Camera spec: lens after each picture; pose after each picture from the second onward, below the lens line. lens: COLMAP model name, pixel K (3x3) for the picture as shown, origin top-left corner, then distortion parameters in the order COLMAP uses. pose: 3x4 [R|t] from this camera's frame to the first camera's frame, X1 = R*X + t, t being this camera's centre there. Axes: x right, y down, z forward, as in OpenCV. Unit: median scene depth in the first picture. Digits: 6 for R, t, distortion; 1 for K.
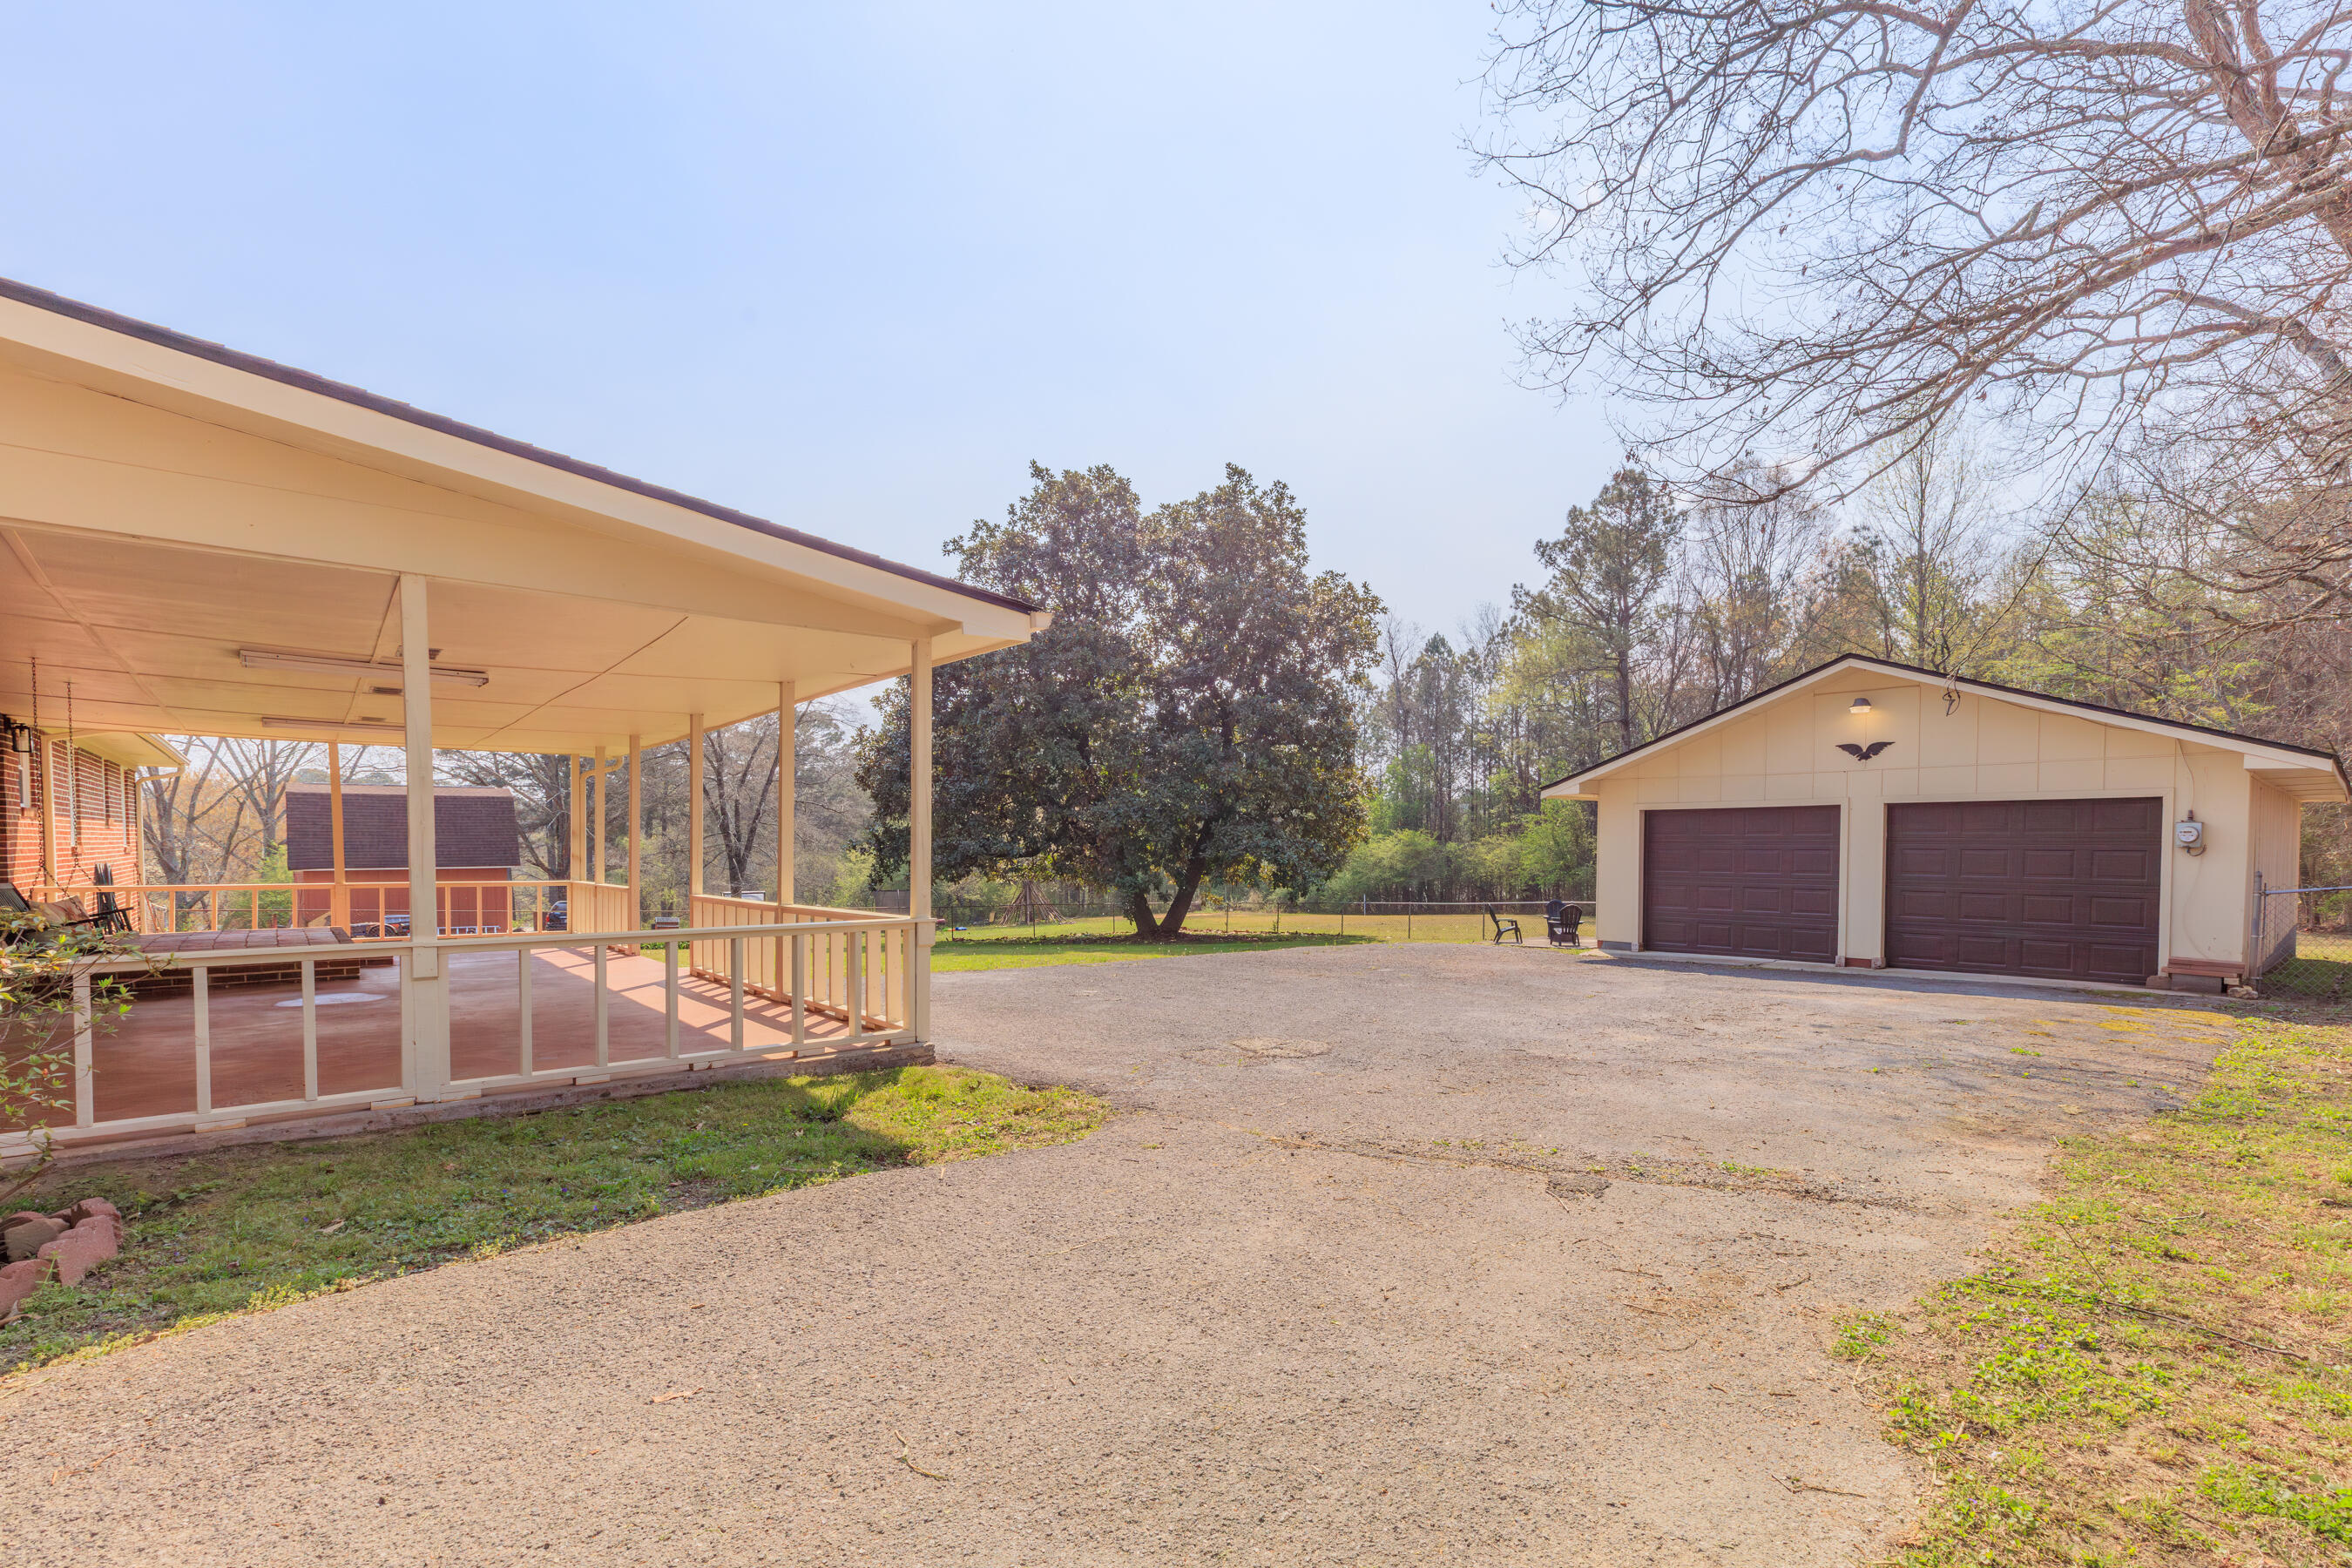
lens RADIAL K [[1074.1, 0, 1177.8], [0, 1074.1, 848.8], [0, 0, 1]] dist [-0.001065, -0.000161]
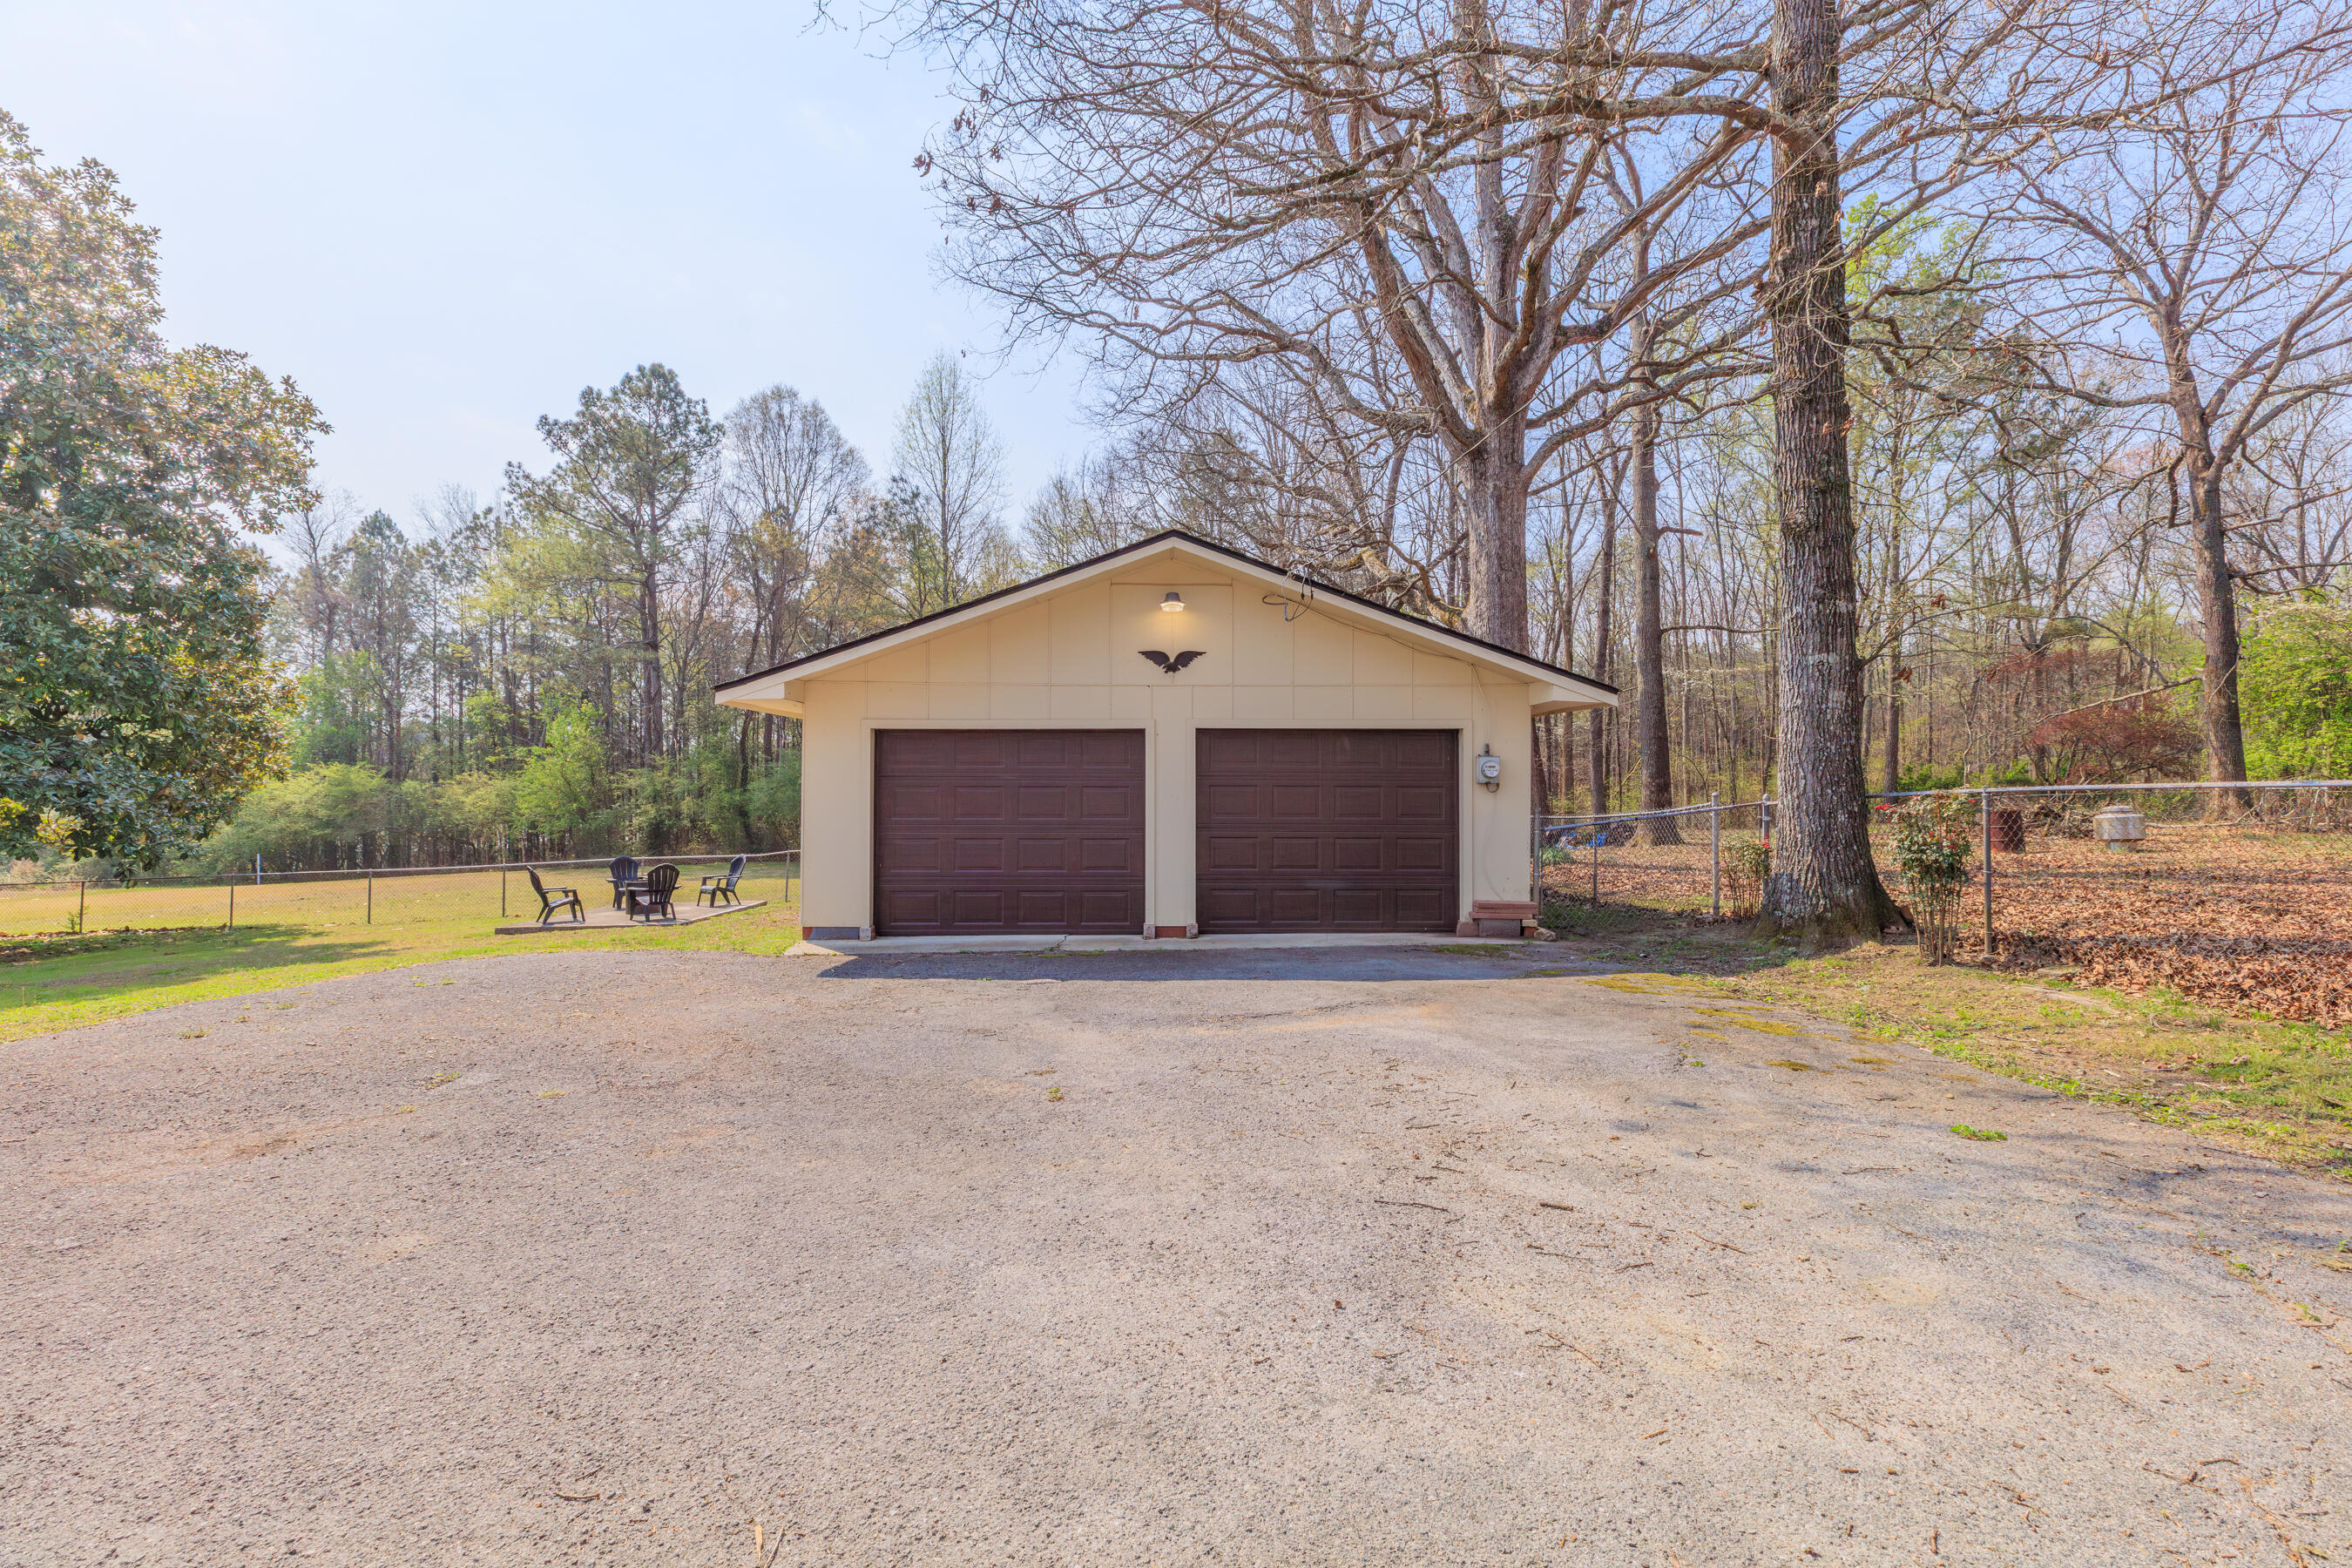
lens RADIAL K [[1056.3, 0, 1177.5], [0, 1056.3, 771.4], [0, 0, 1]] dist [-0.001835, 0.004519]
pose [[0.623146, 0.013029, 0.781997, 0.012725], [0.000953, 0.999848, -0.017418, 0.001122], [-0.782105, 0.011599, 0.623039, 0.175214]]
